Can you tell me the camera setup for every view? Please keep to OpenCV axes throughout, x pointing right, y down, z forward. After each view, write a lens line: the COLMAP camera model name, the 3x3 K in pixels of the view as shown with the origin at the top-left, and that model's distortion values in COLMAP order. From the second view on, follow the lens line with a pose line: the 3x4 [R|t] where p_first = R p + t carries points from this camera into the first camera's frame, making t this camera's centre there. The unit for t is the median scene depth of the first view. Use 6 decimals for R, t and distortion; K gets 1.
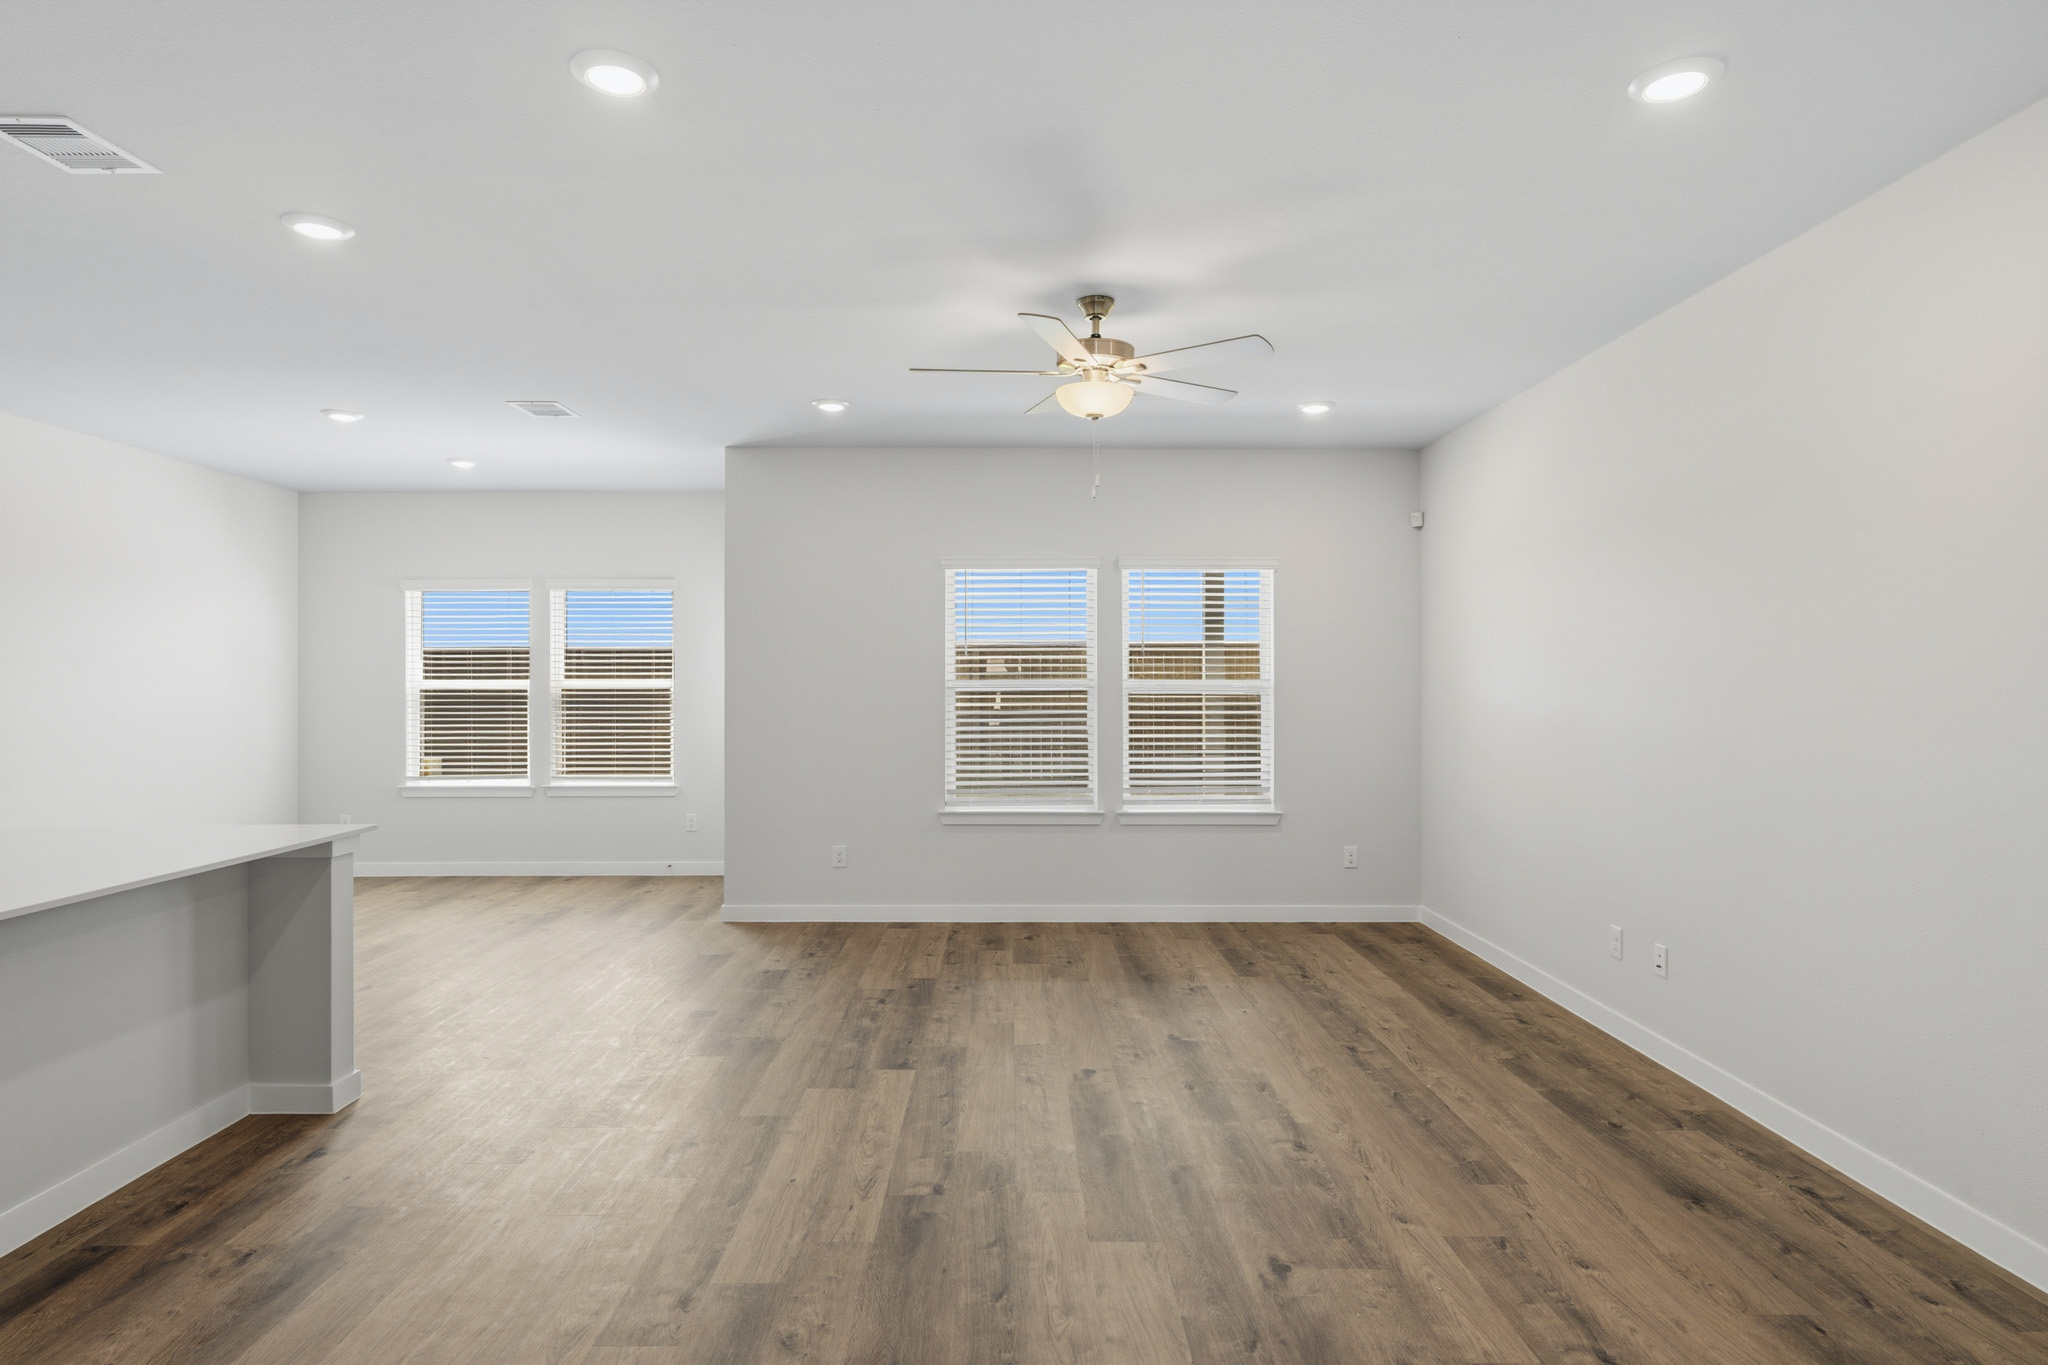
lens RADIAL K [[1092.2, 0, 1025.8], [0, 1092.2, 670.3], [0, 0, 1]] dist [0.001196, 0.000046]
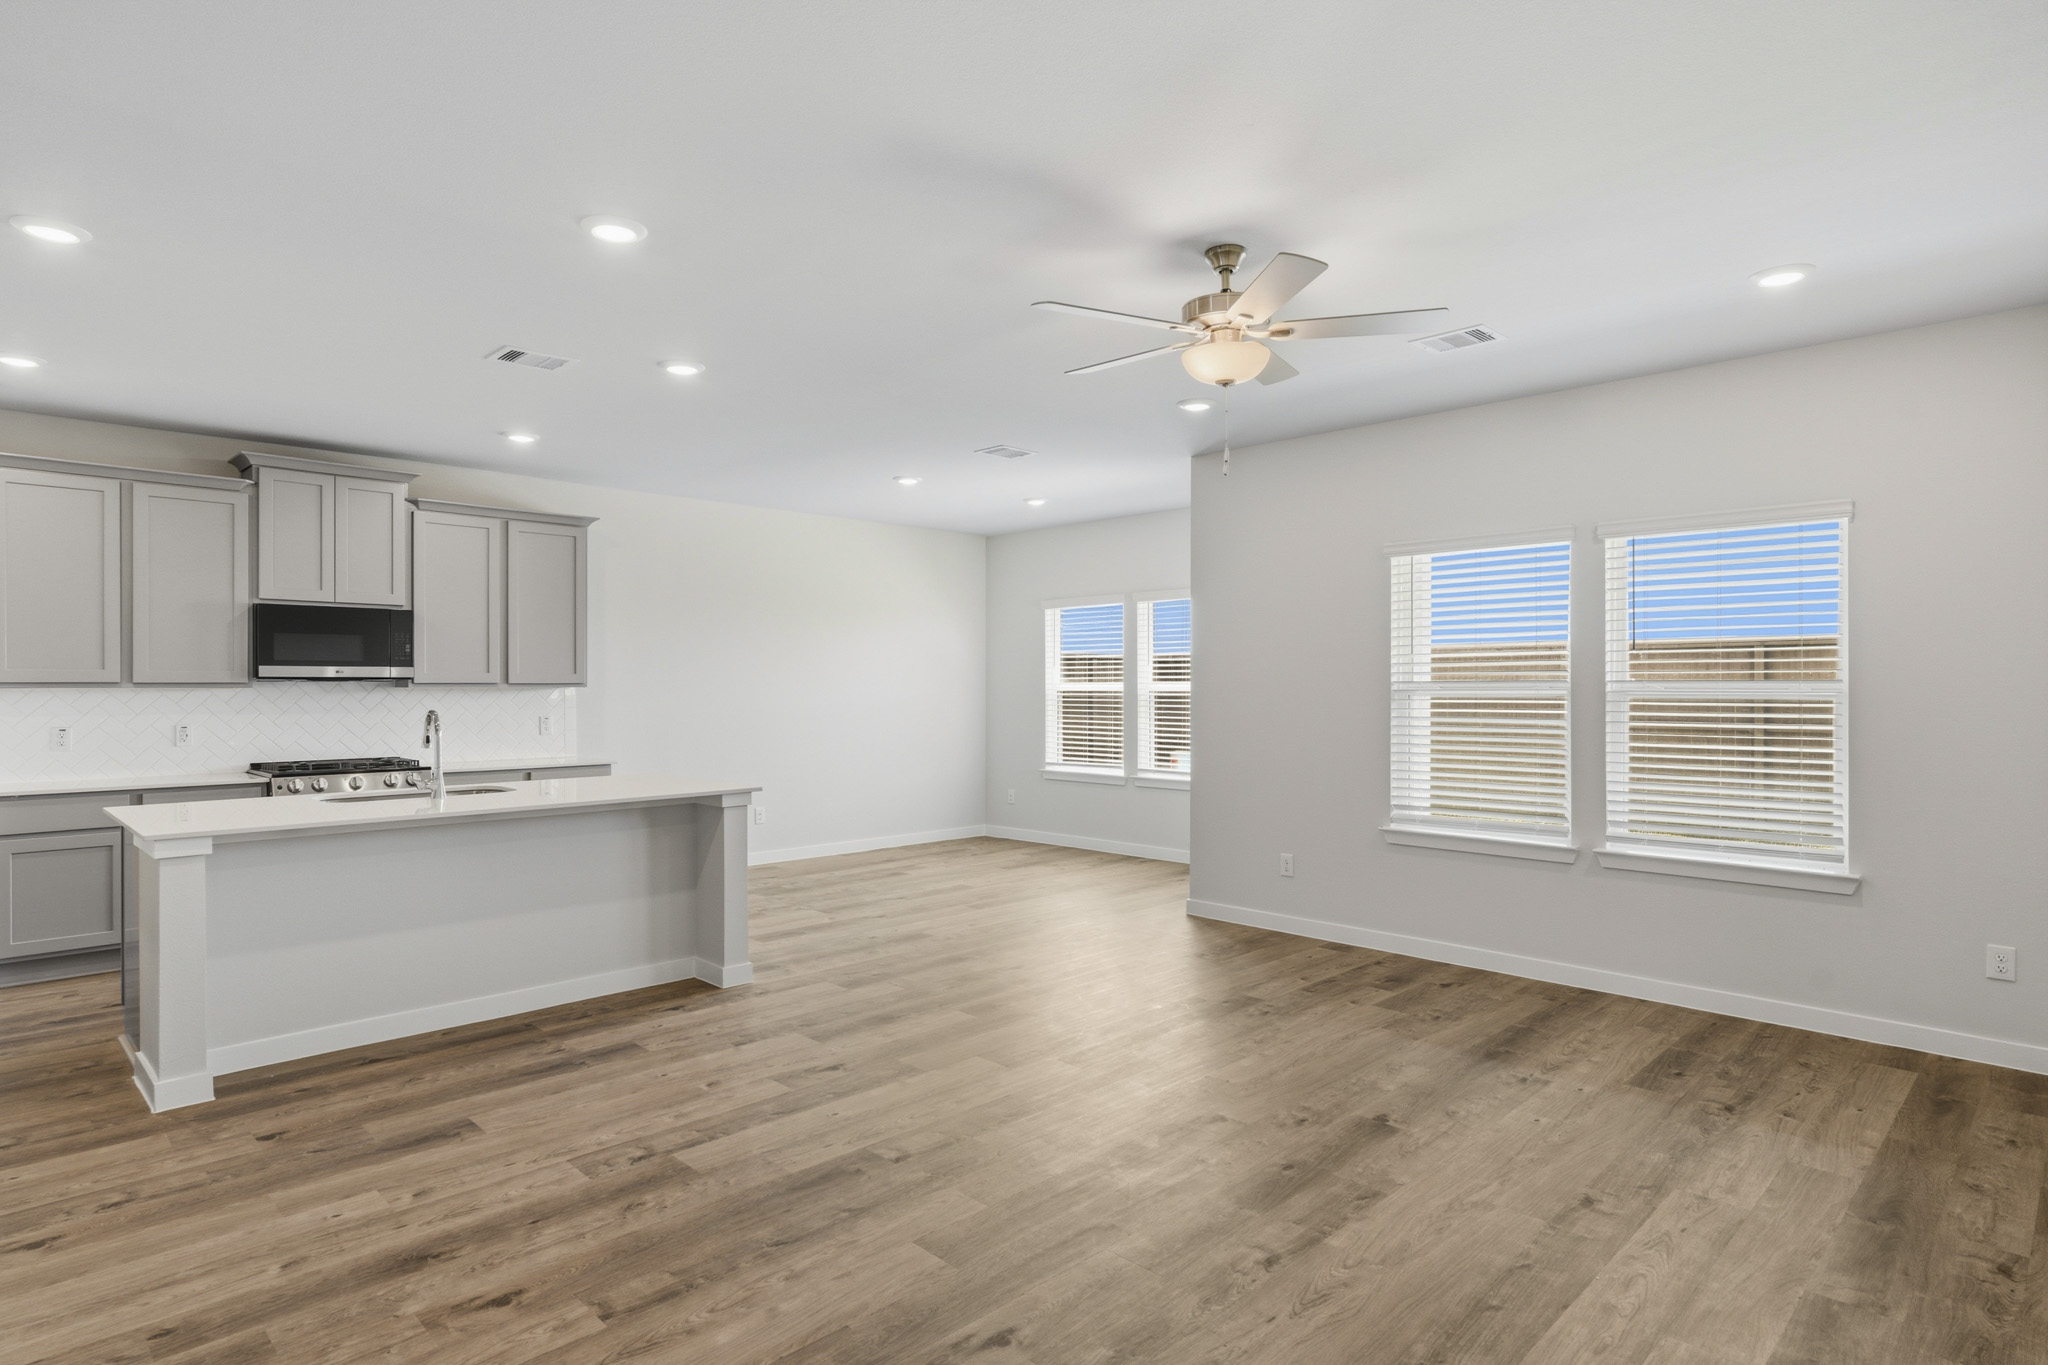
lens RADIAL K [[1097.3, 0, 1024.0], [0, 1097.3, 682.5], [0, 0, 1]] dist [0.000093, 0.000248]
pose [[0.696890, -0.001233, -0.717177, 0.415930], [0.007304, 0.999959, 0.005378, 0.003106], [0.717141, -0.008986, 0.696870, 0.185178]]
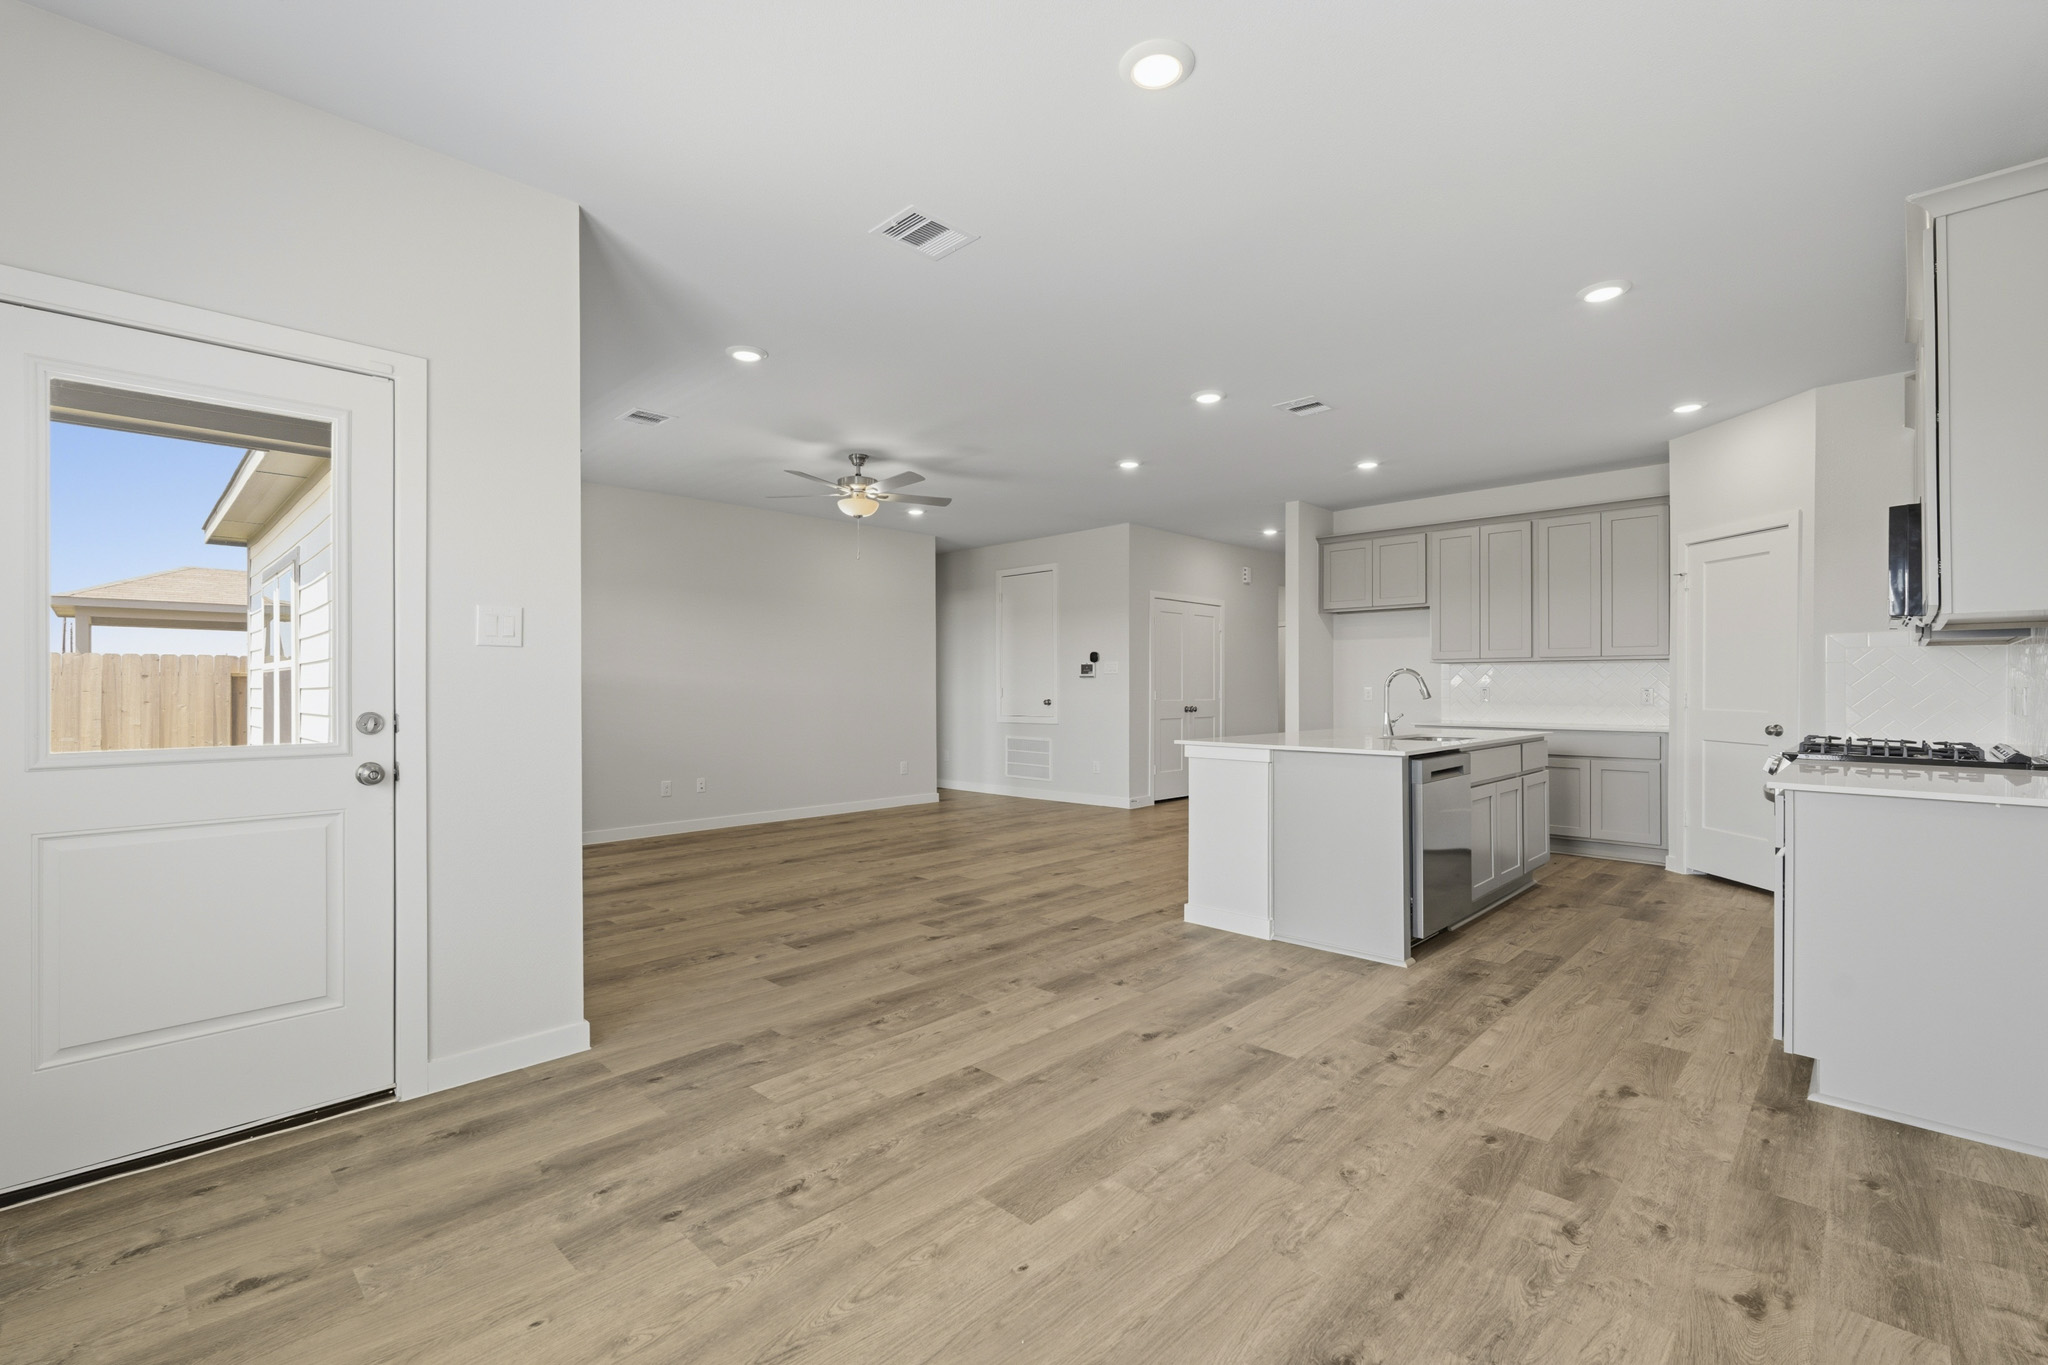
lens RADIAL K [[894.4, 0, 1024.0], [0, 894.4, 682.5], [0, 0, 1]] dist [-0.000264, -0.000018]
pose [[-0.705605, 0.004280, 0.708593, -0.871374], [-0.004738, 0.999931, -0.010759, 0.051085], [-0.708590, -0.010949, -0.705536, 1.334034]]
